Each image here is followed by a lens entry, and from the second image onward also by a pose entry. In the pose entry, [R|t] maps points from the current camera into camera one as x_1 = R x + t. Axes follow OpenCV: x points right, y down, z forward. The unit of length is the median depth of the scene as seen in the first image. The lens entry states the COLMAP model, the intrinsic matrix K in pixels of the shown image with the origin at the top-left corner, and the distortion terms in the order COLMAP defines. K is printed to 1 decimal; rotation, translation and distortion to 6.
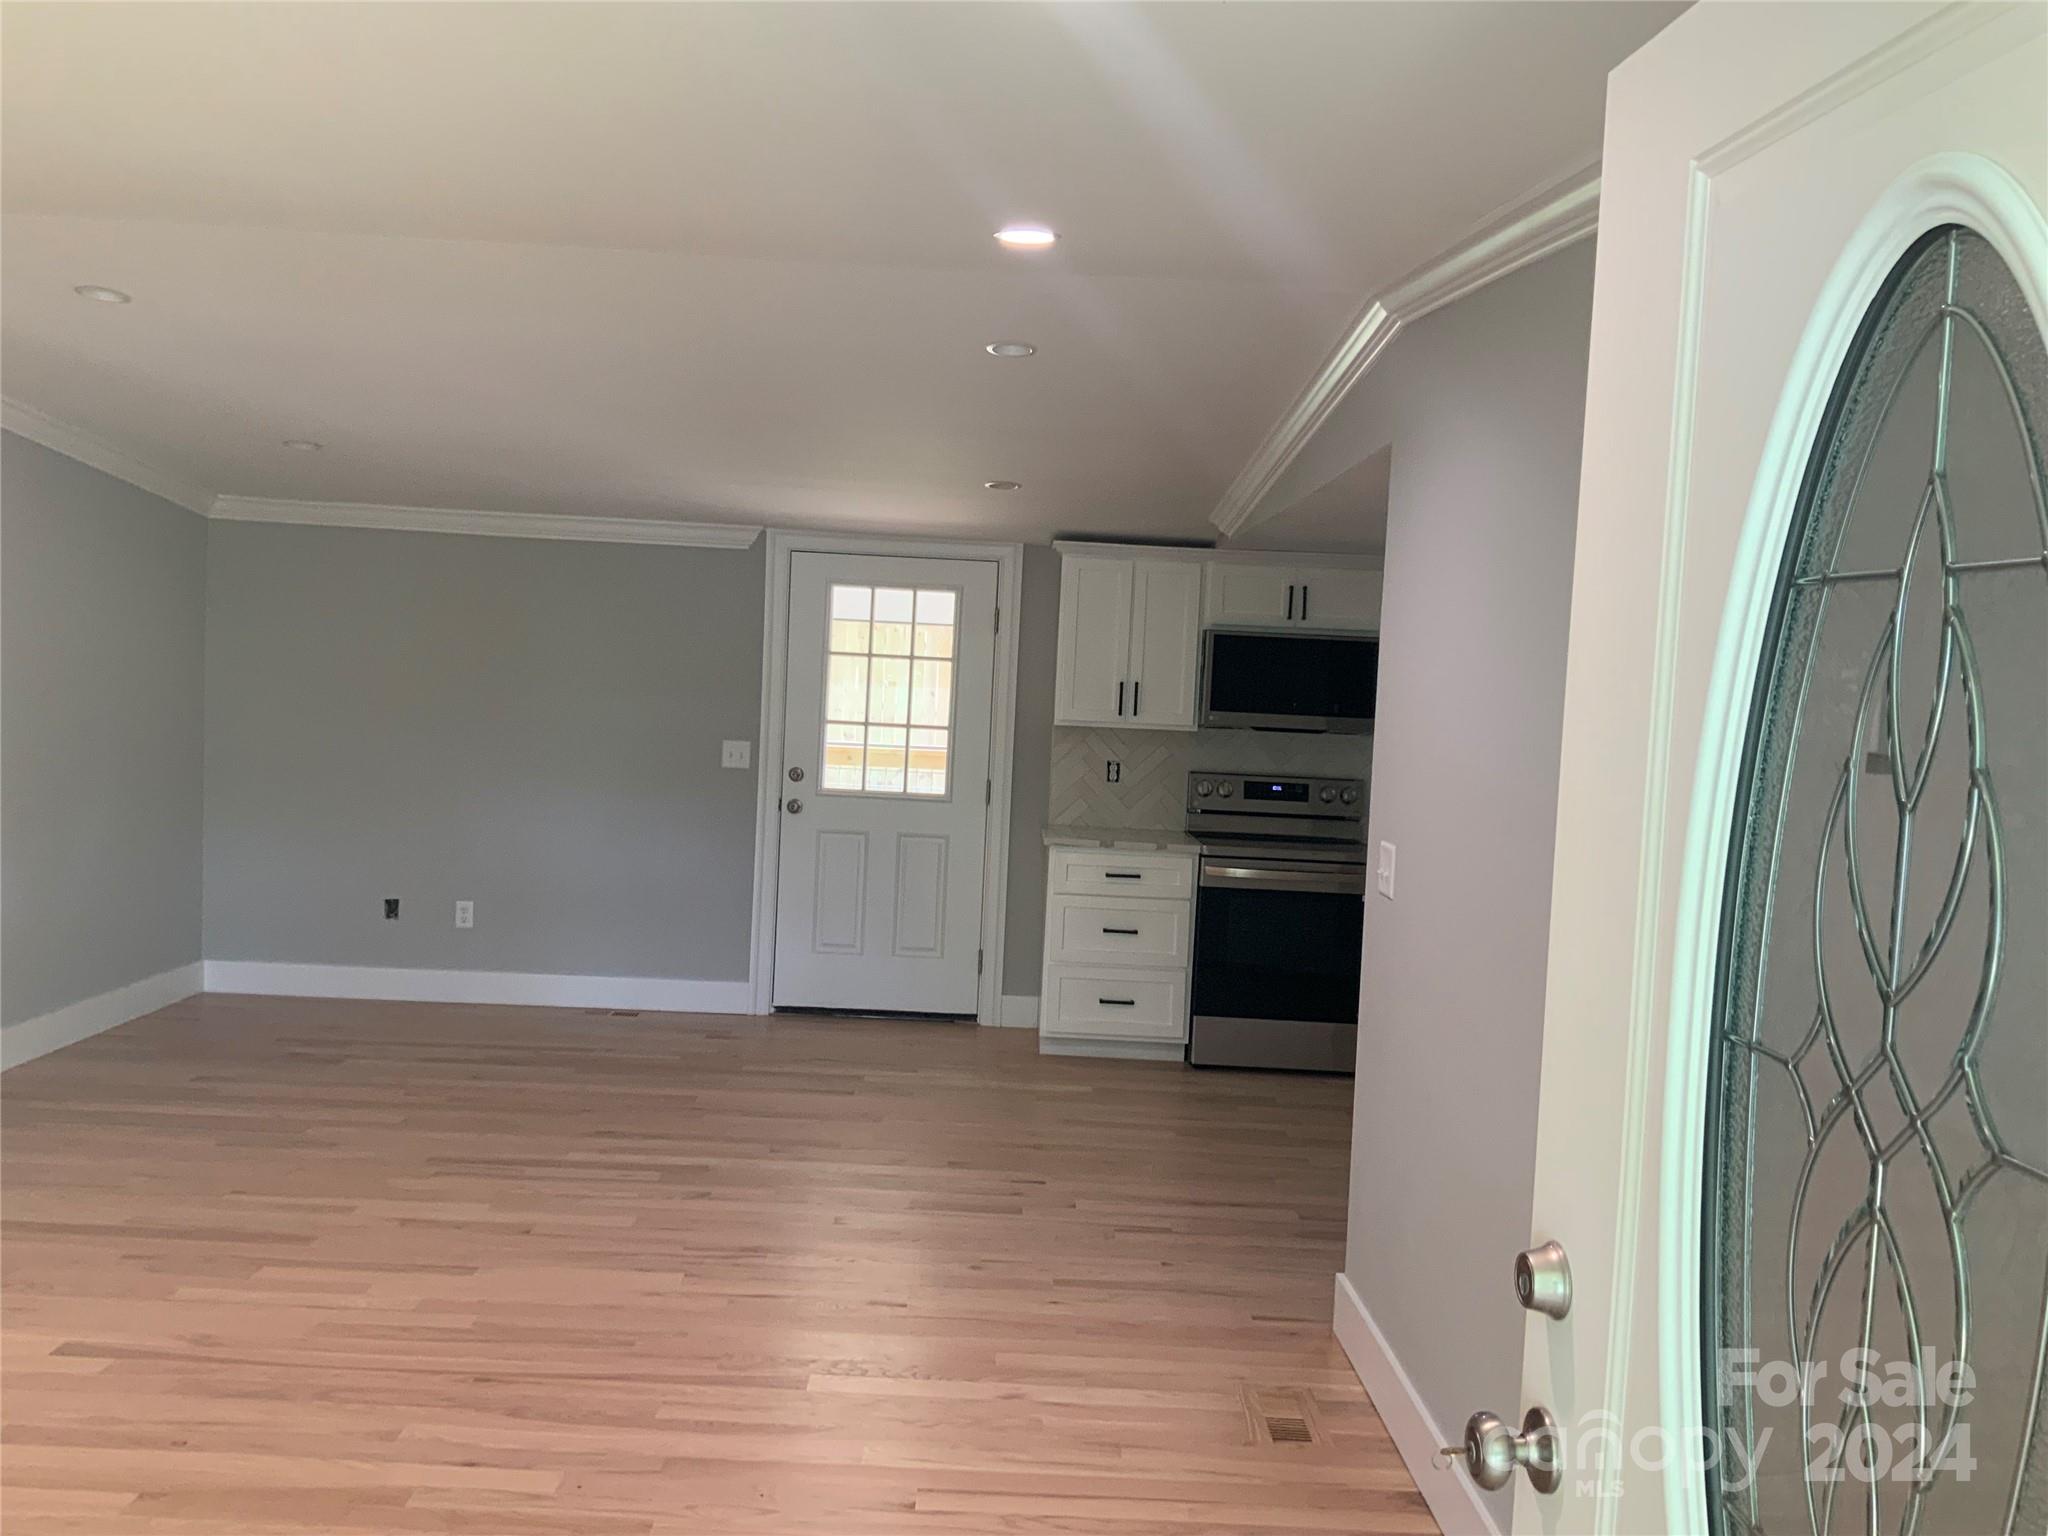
lens RADIAL K [[1718.5, 0, 1010.6], [0, 1718.5, 759.7], [0, 0, 1]] dist [0.119195, -0.253639]
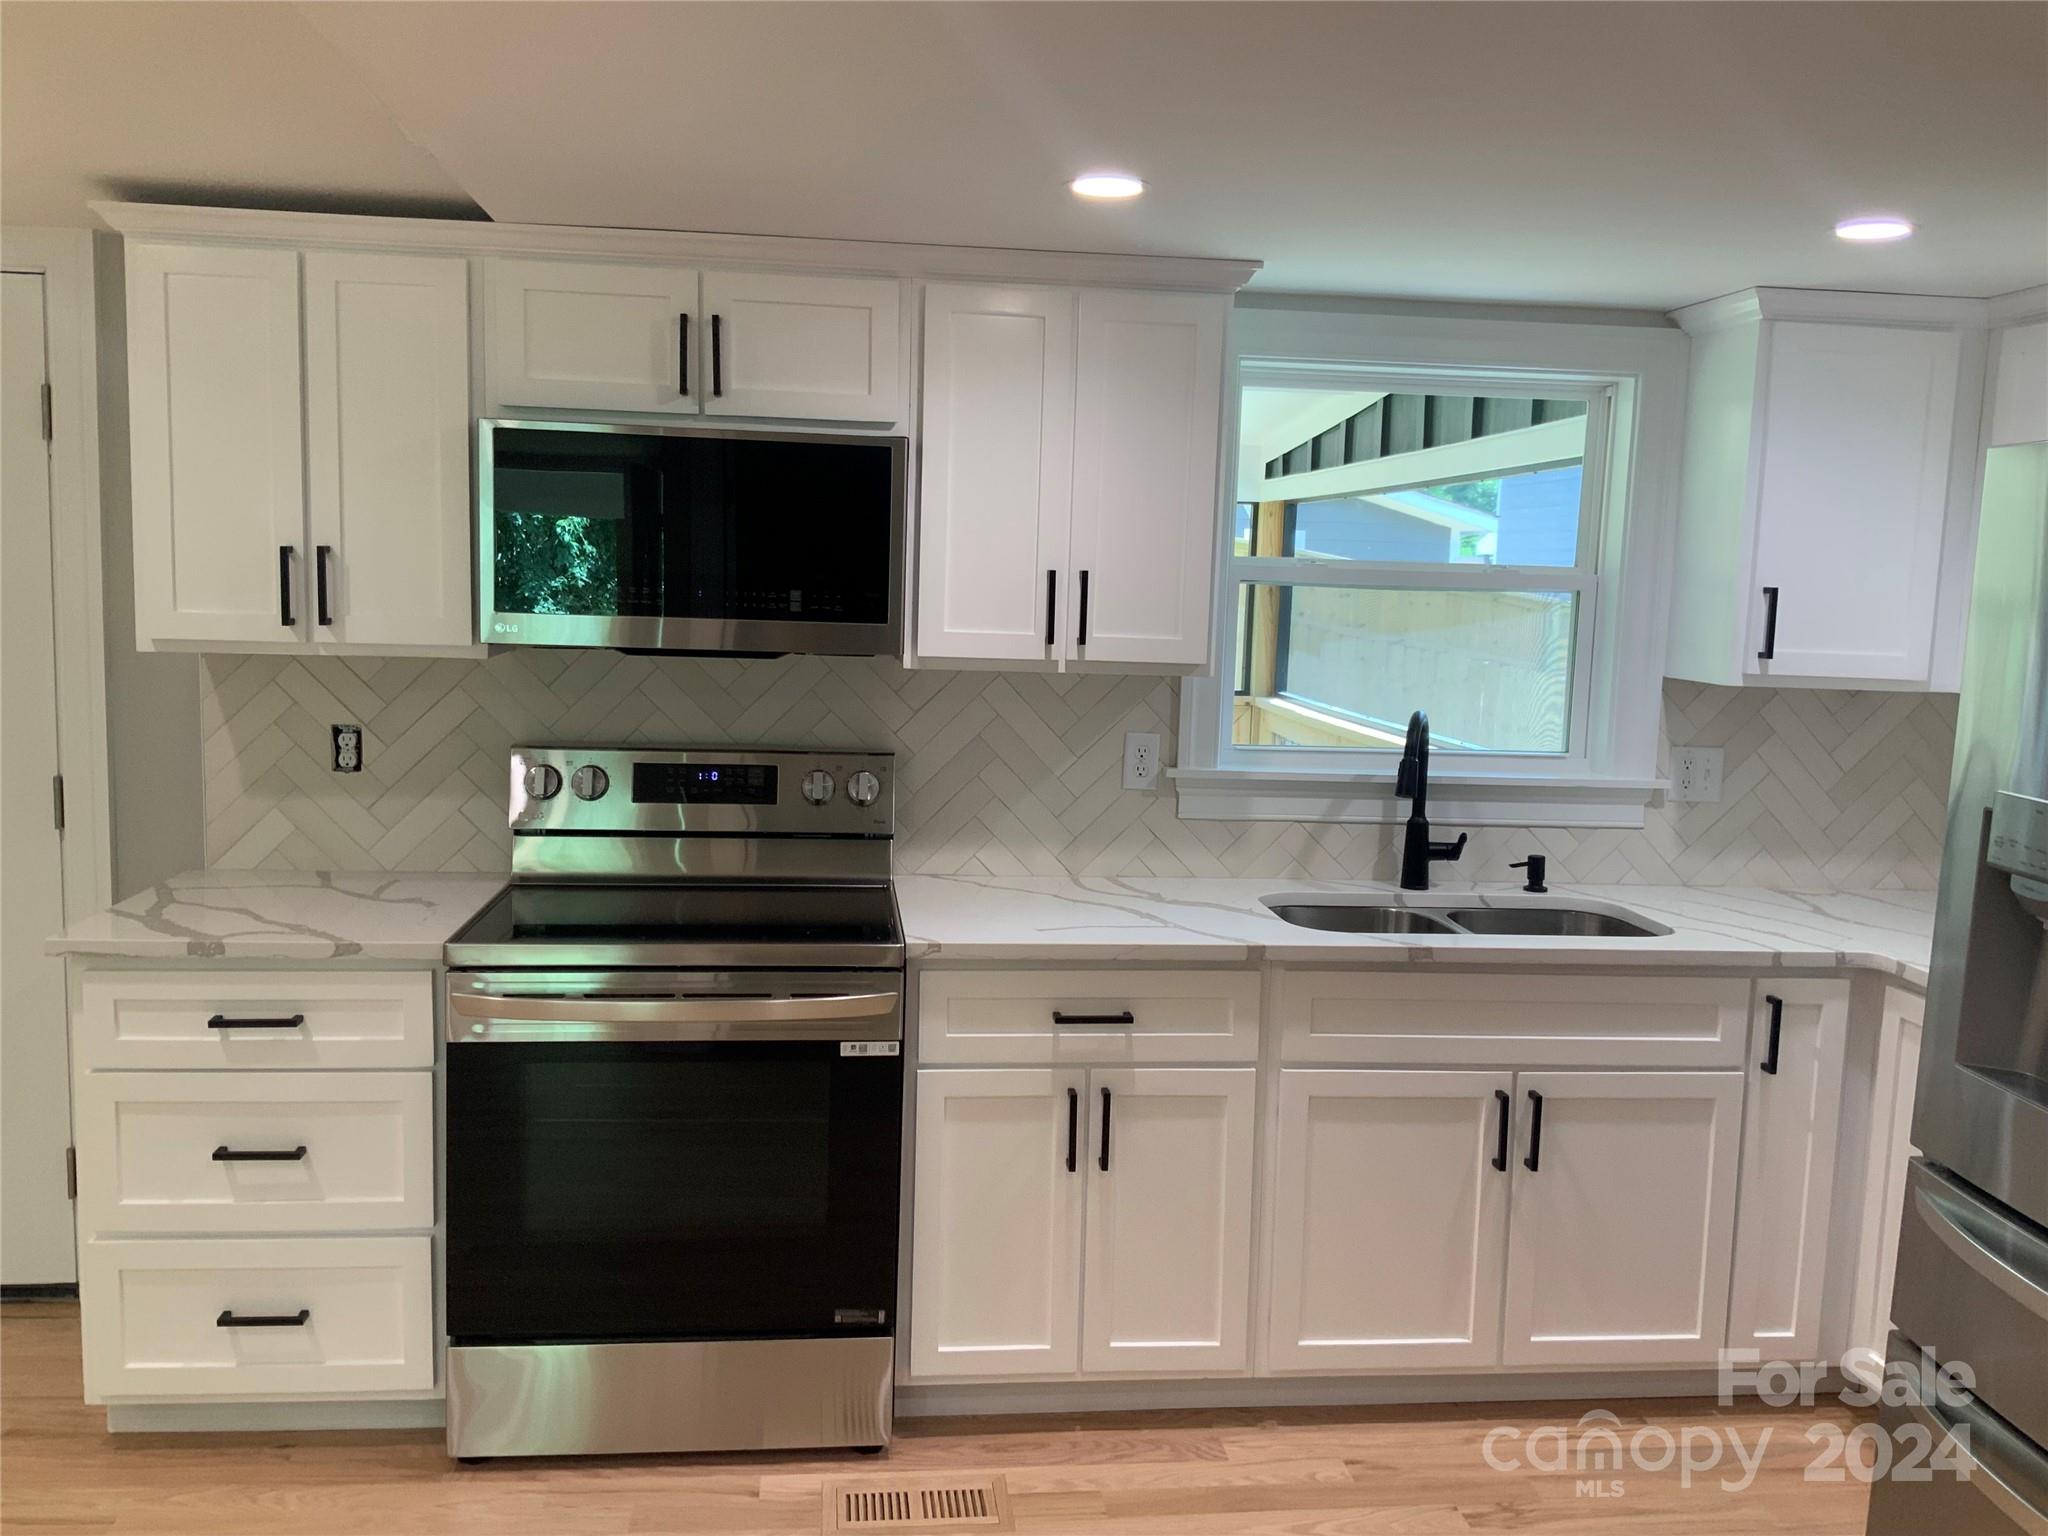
lens RADIAL K [[1718.5, 0, 1010.6], [0, 1718.5, 759.7], [0, 0, 1]] dist [0.119195, -0.253639]
pose [[0.995085, -0.028621, 0.094794, 0.198514], [0.022385, 0.997555, 0.066201, -0.017203], [-0.096457, -0.063753, 0.993293, 0.555727]]
